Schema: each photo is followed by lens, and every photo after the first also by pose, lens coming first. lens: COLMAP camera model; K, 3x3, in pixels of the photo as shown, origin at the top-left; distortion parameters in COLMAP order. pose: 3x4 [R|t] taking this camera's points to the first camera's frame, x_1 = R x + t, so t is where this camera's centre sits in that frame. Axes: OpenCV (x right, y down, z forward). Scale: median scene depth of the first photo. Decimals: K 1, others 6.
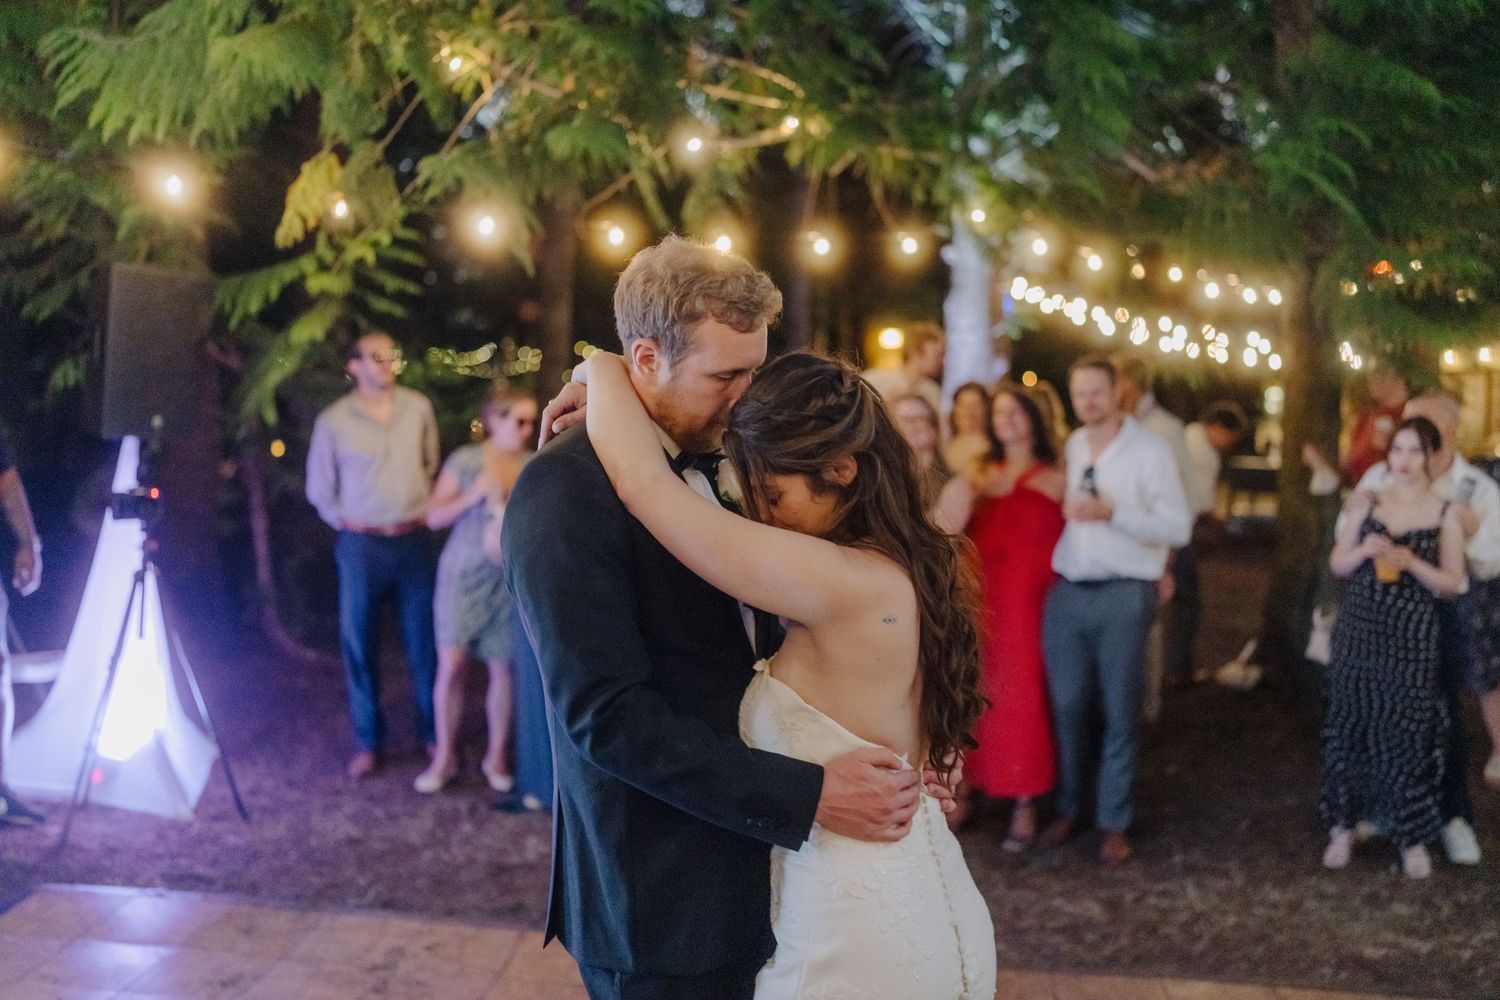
lens RADIAL K [[1471.5, 0, 748.1], [0, 1471.5, 499.1], [0, 0, 1]] dist [-0.001915, 0.000000]
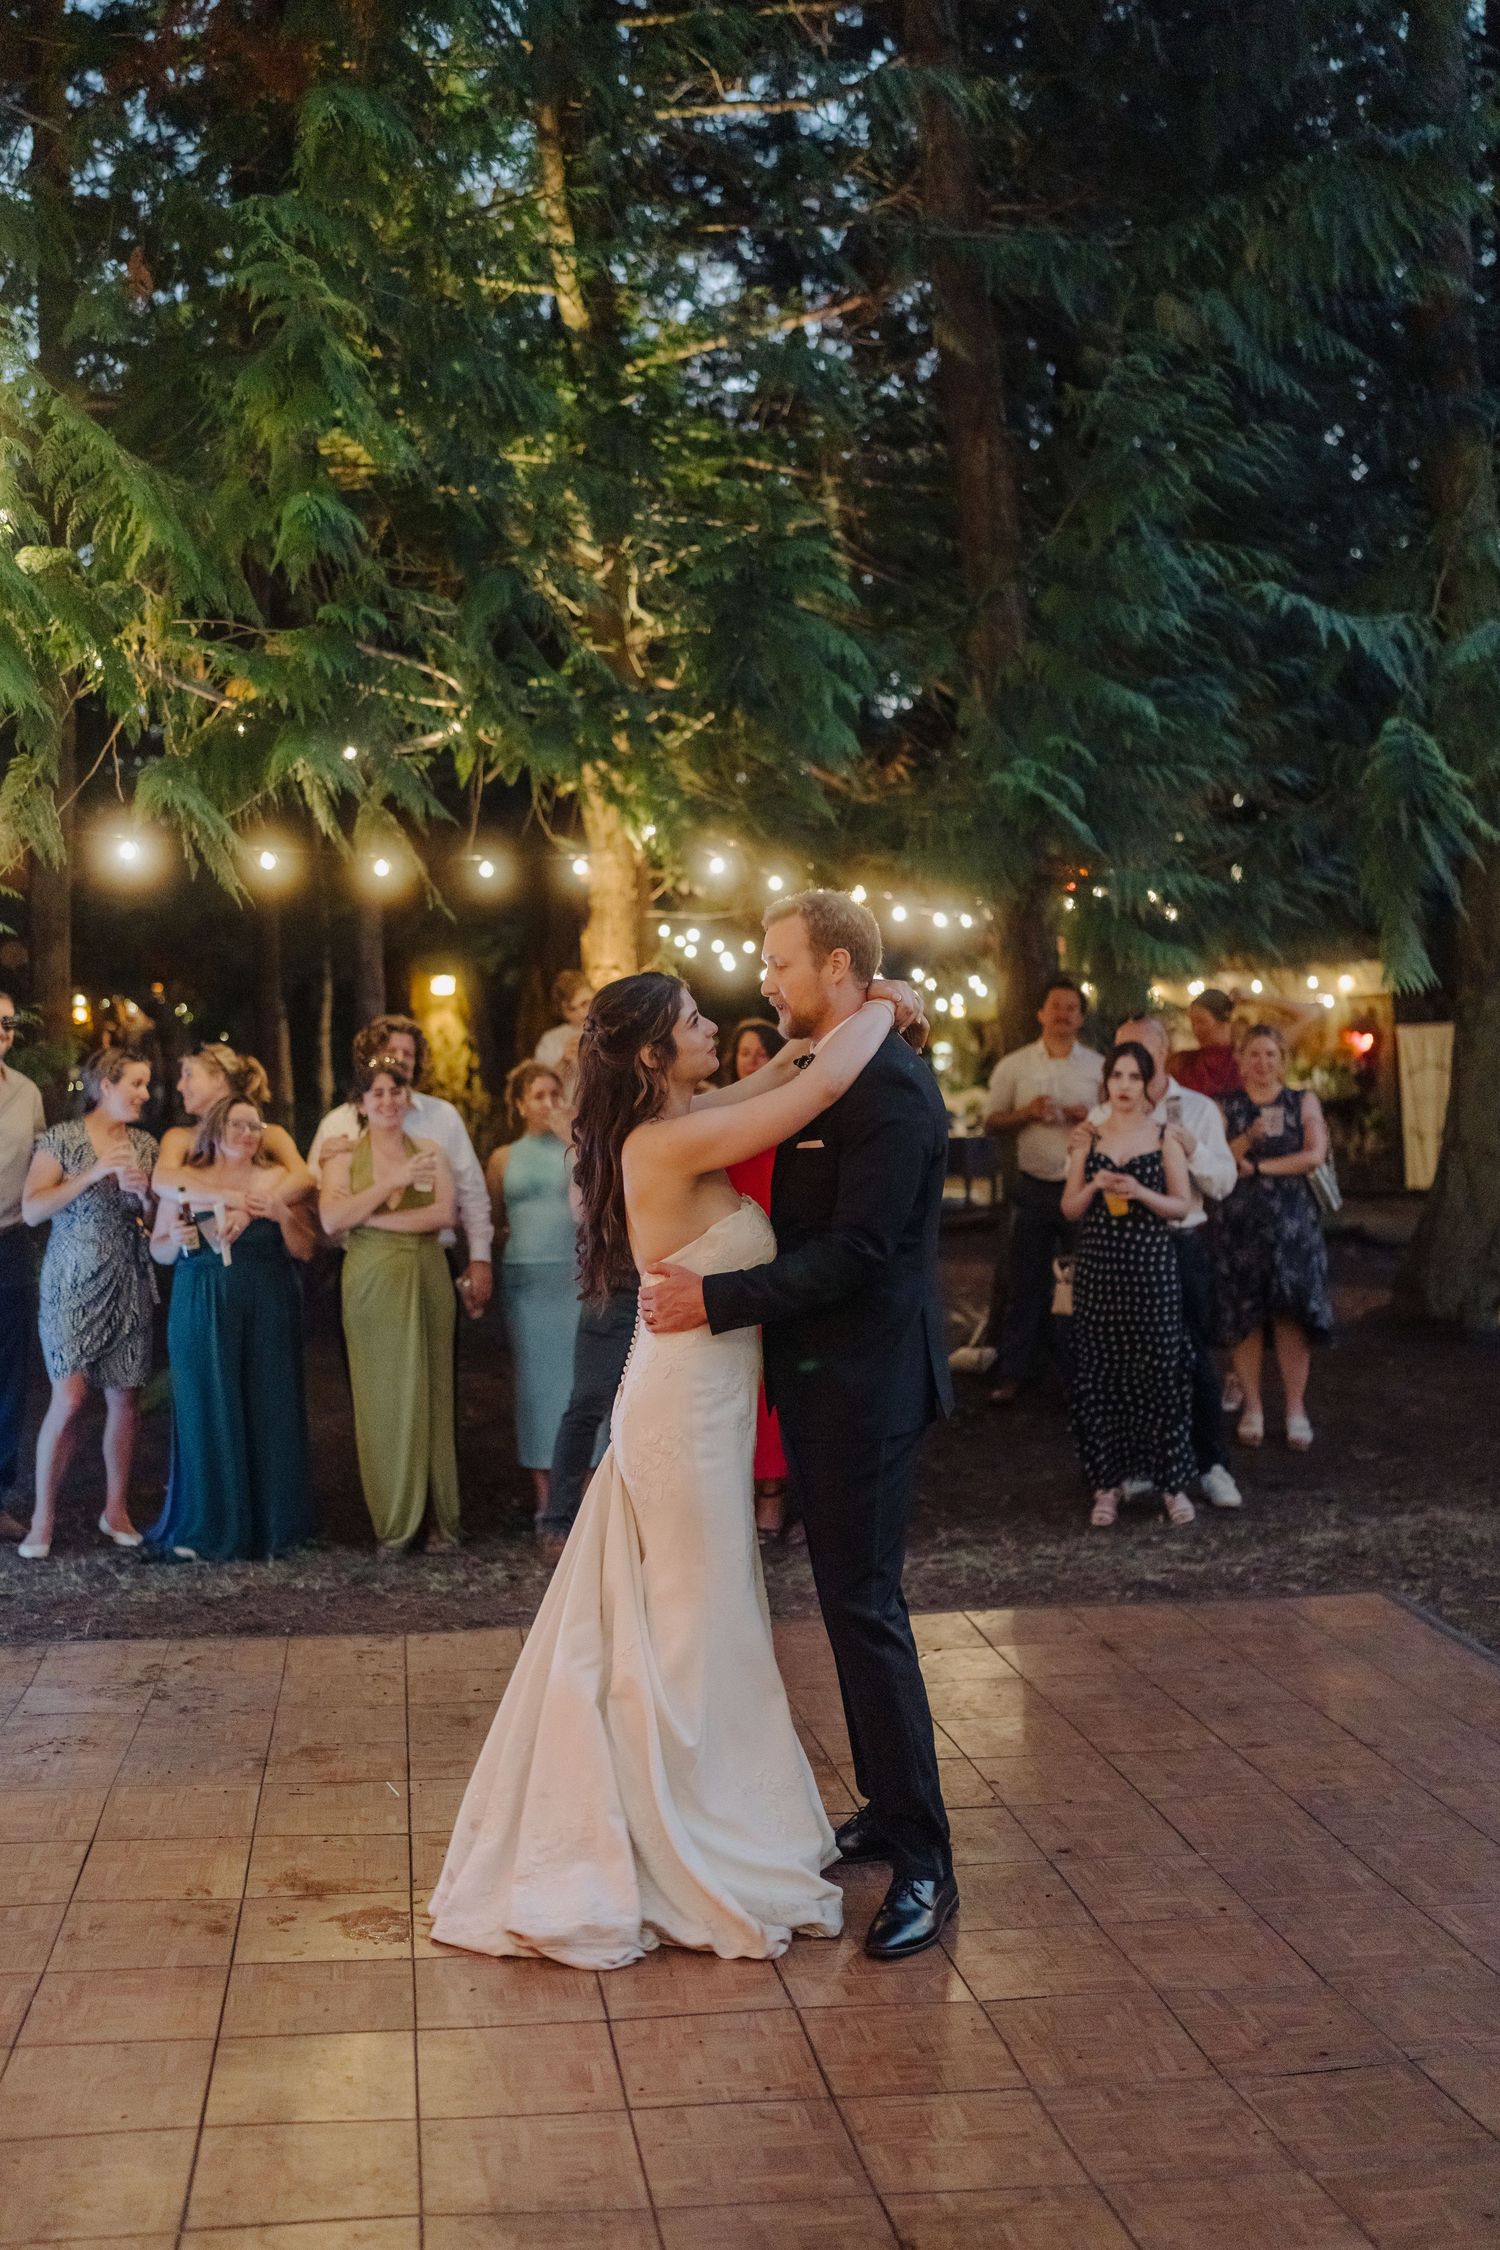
lens RADIAL K [[2207.2, 0, 740.8], [0, 2207.2, 1138.5], [0, 0, 1]] dist [-0.001915, 0.000000]
pose [[0.961844, -0.041645, 0.270412, -0.184409], [0.053408, 0.997913, -0.036286, 0.042781], [-0.268337, 0.049344, 0.962061, -0.292742]]
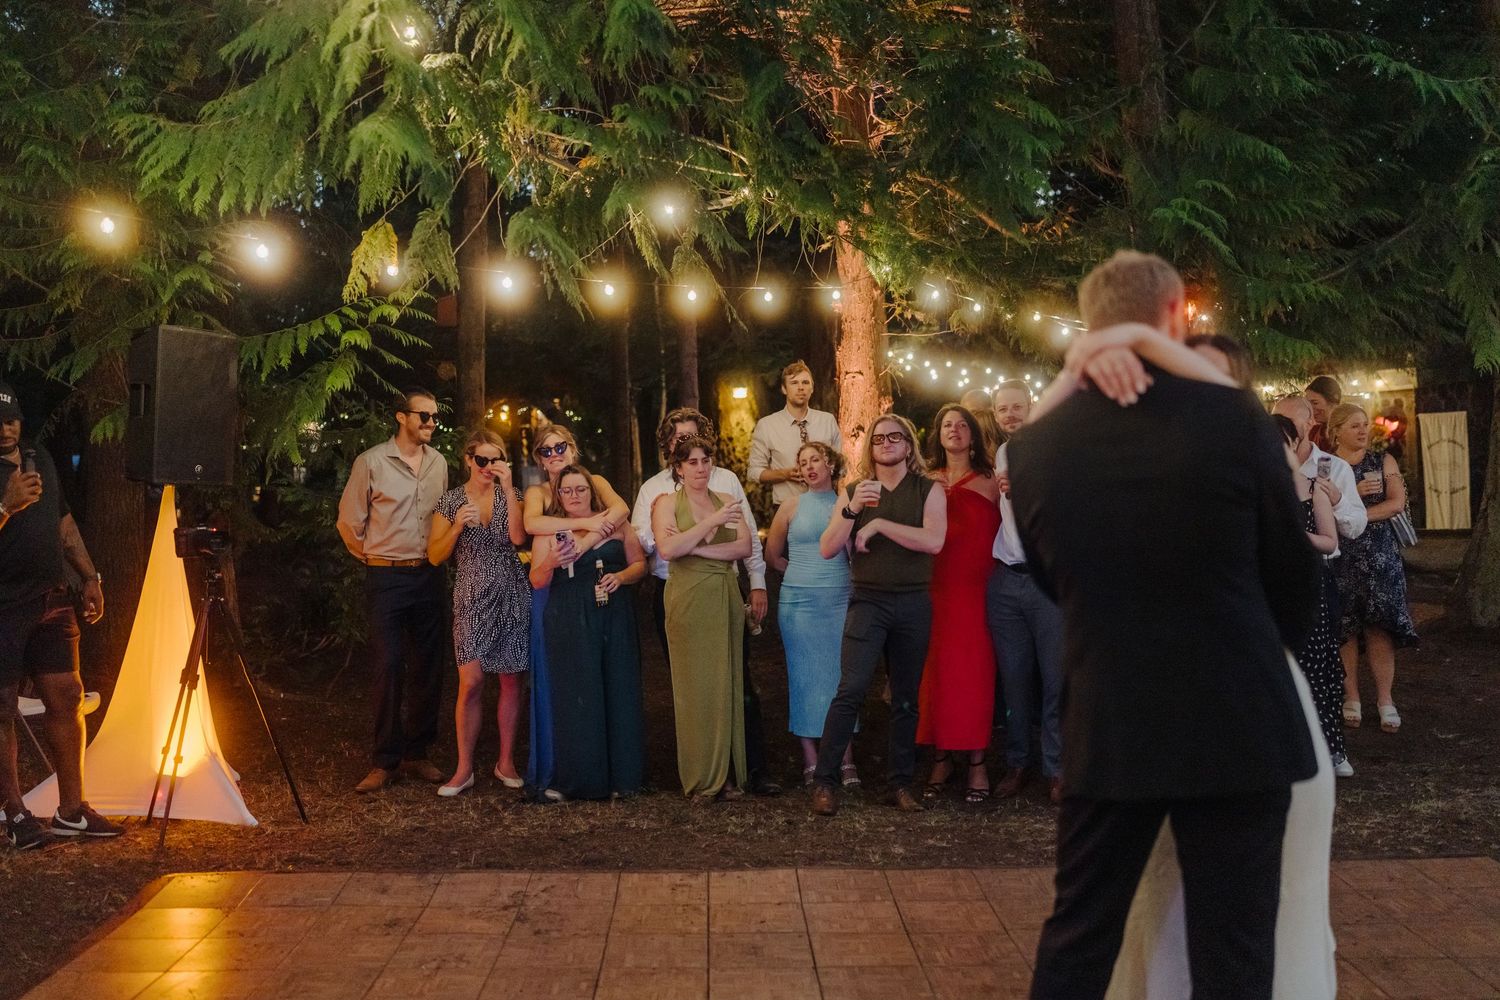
lens RADIAL K [[1471.5, 0, 748.4], [0, 1471.5, 474.6], [0, 0, 1]] dist [-0.001915, 0.000000]
pose [[0.988500, -0.042929, 0.145003, -0.161034], [0.051879, 0.996937, -0.058517, 0.040748], [-0.142046, 0.065367, 0.987699, -0.148709]]
